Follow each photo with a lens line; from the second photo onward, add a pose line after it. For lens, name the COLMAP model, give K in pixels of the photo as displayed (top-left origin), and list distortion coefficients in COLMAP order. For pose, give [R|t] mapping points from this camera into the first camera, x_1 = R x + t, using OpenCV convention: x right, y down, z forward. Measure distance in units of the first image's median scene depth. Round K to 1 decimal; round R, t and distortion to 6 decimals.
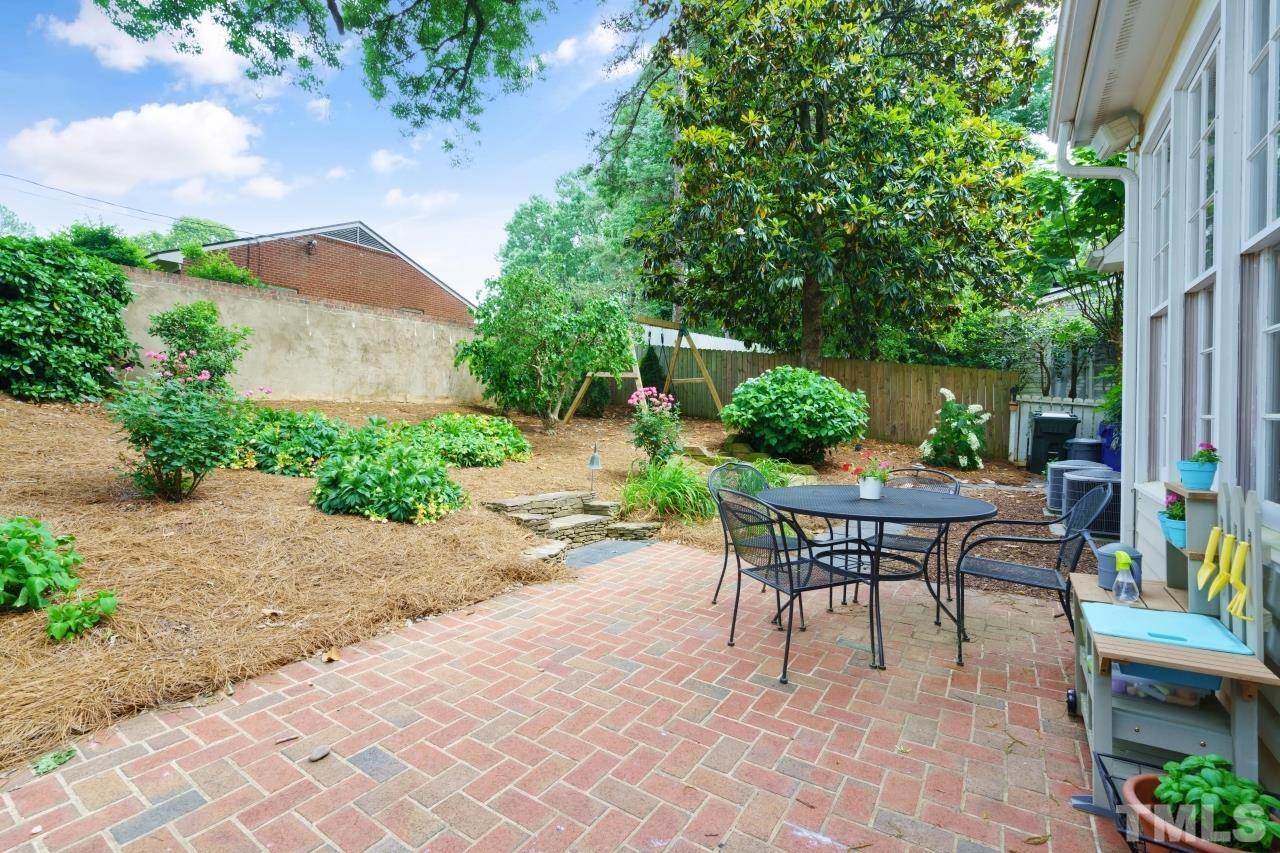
lens RADIAL K [[570.9, 0, 638.9], [0, 570.9, 418.2], [0, 0, 1]] dist [-0.011247, 0.001276]
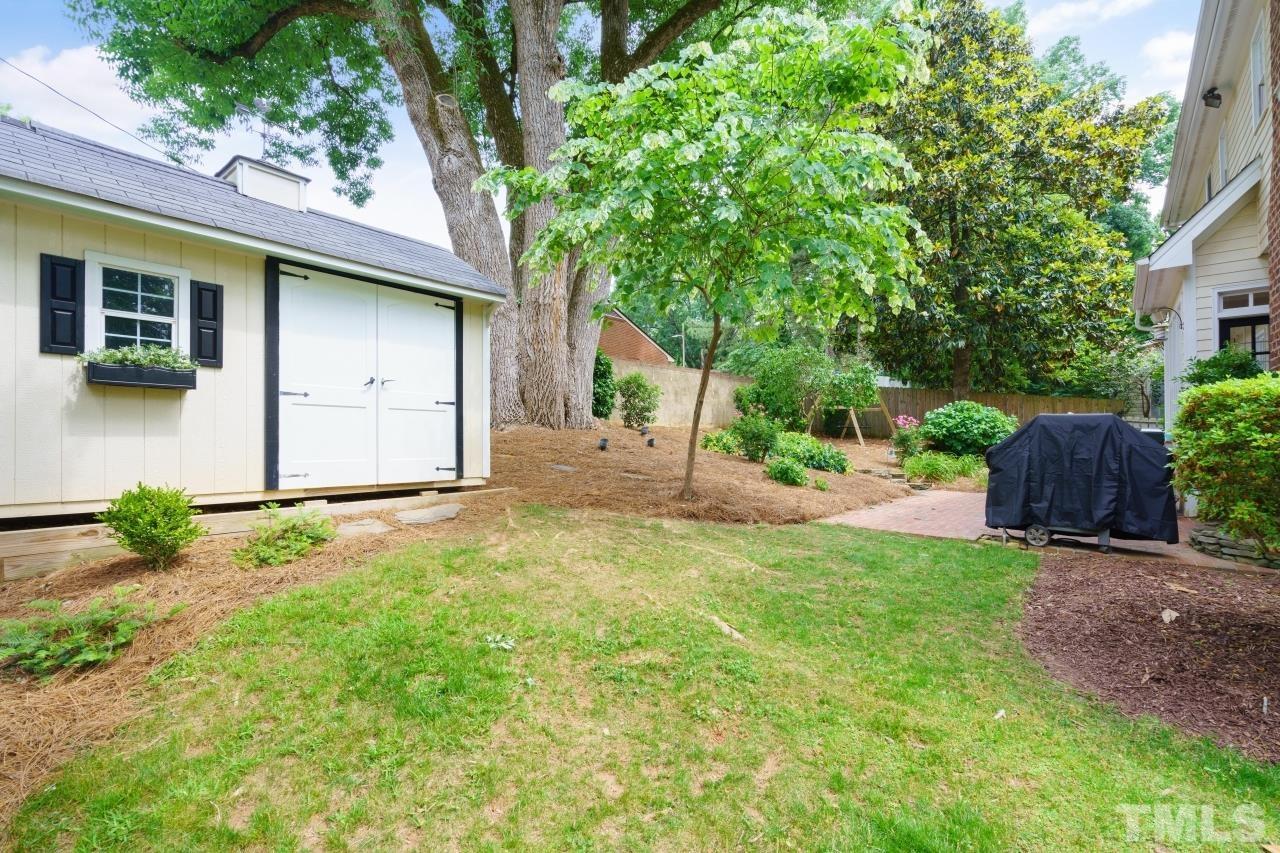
lens RADIAL K [[570.9, 0, 641.1], [0, 570.9, 438.2], [0, 0, 1]] dist [-0.011247, 0.001276]
pose [[0.992657, -0.009789, -0.120569, -0.434732], [0.008142, 0.999867, -0.014144, 0.027683], [0.120692, 0.013059, 0.992604, -0.667316]]
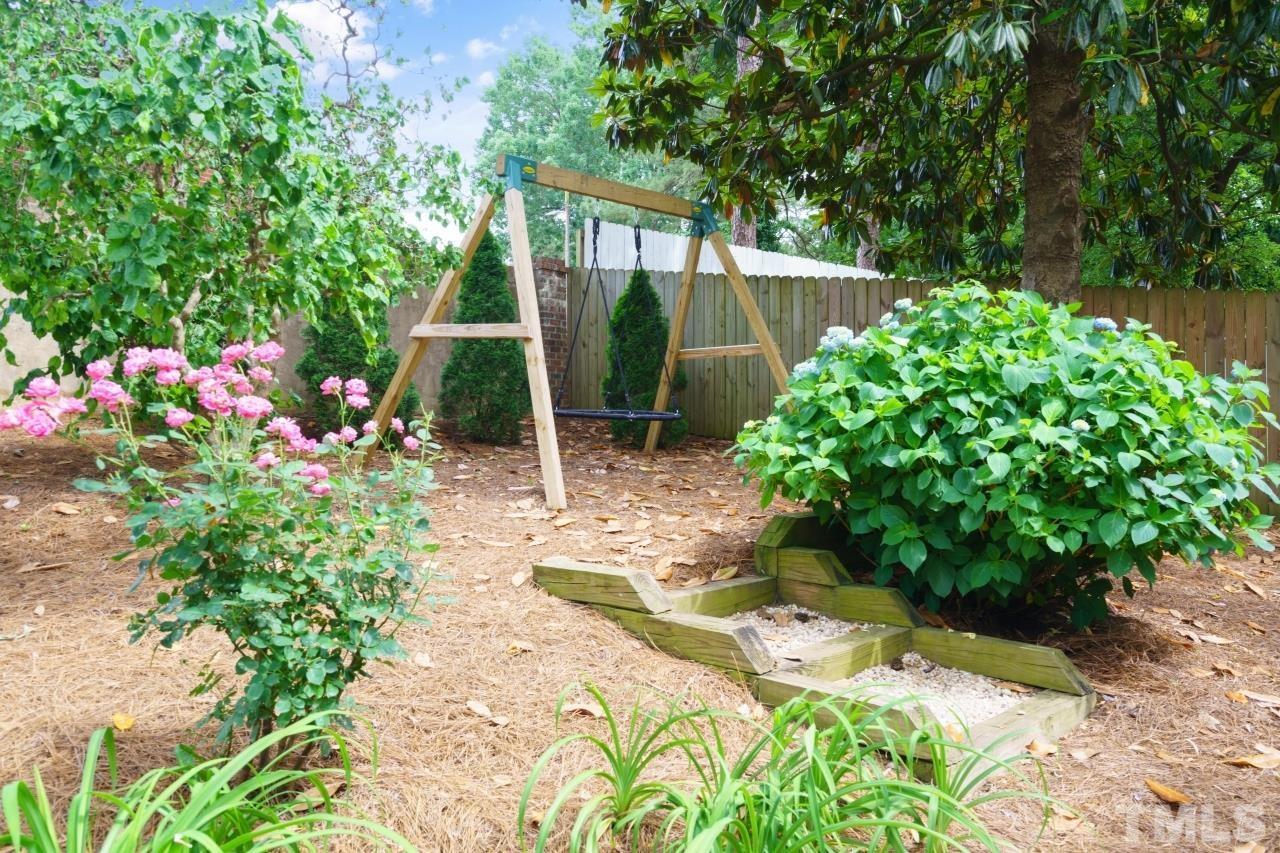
lens RADIAL K [[968.6, 0, 637.9], [0, 968.6, 423.6], [0, 0, 1]] dist [0.034609, -0.001207]
pose [[0.995061, 0.000936, -0.099259, 0.140268], [-0.001638, 0.999974, -0.006988, -0.017264], [0.099249, 0.007116, 0.995037, 0.488732]]
